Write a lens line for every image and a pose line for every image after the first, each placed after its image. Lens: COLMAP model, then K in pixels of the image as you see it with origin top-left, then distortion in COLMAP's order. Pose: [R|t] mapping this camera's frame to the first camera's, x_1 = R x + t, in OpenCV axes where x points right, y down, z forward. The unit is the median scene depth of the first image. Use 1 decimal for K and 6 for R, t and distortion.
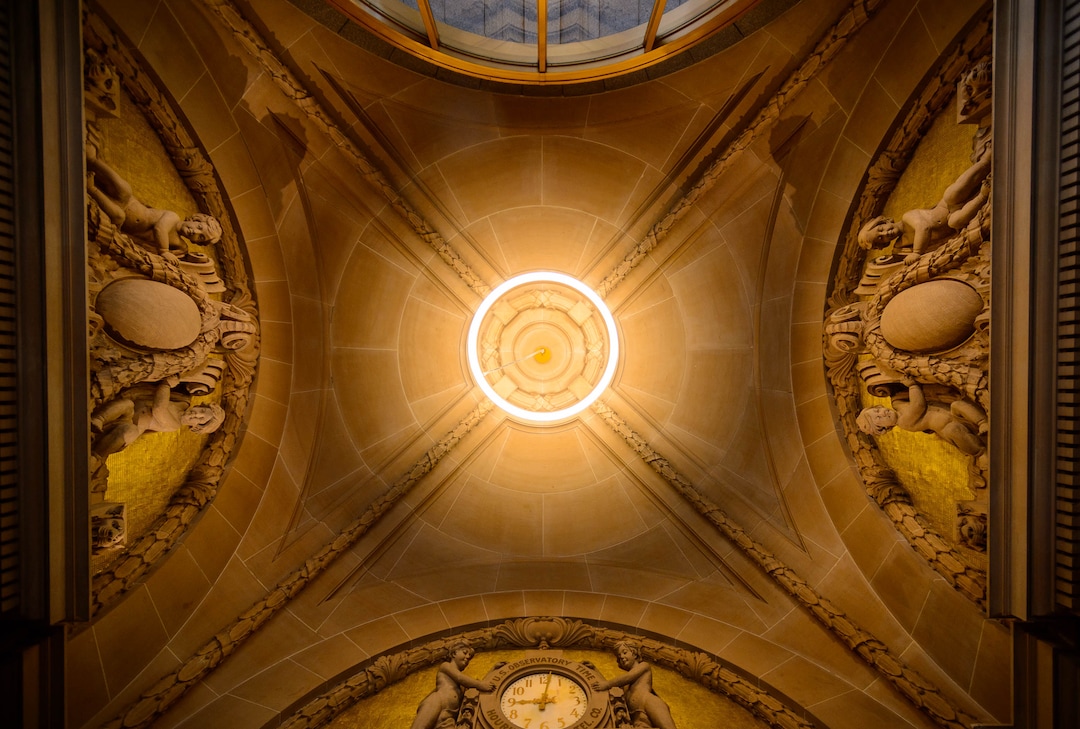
lens RADIAL K [[435.5, 0, 547.1], [0, 435.5, 364.6], [0, 0, 1]] dist [0.008565, 0.000276]
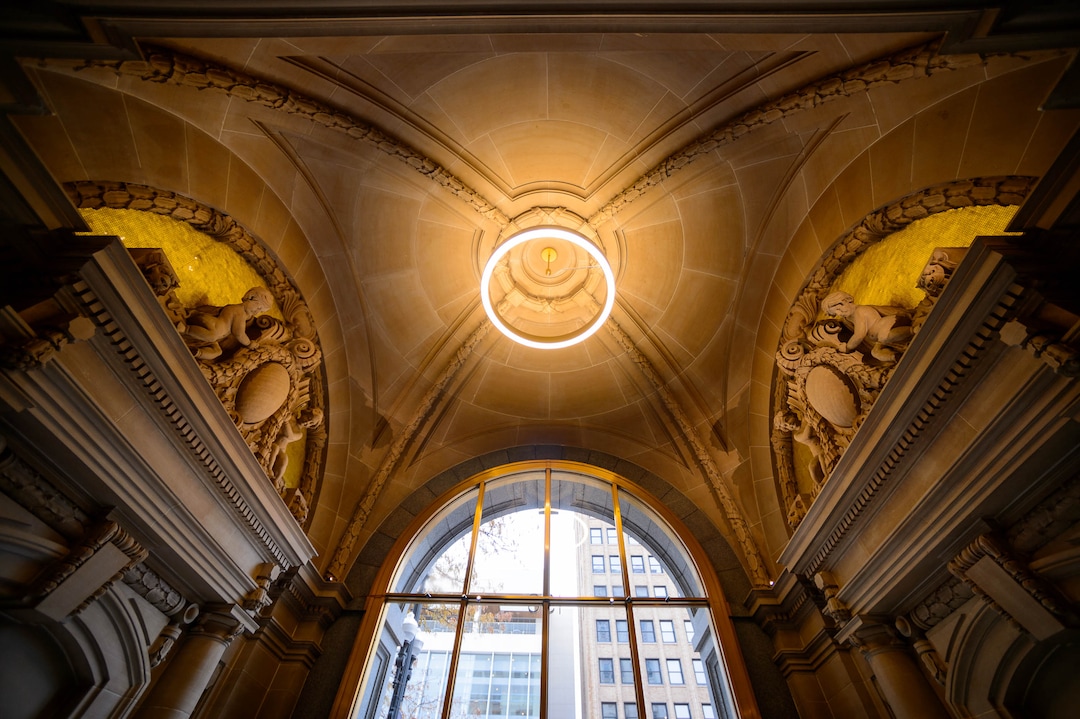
lens RADIAL K [[423.7, 0, 546.9], [0, 423.7, 359.8], [0, 0, 1]] dist [-0.066666, 0.029975]
pose [[-0.999966, -0.000635, 0.008169, -0.019252], [-0.004391, -0.800245, -0.599657, 0.569478], [0.006918, -0.599673, 0.800215, 0.031769]]
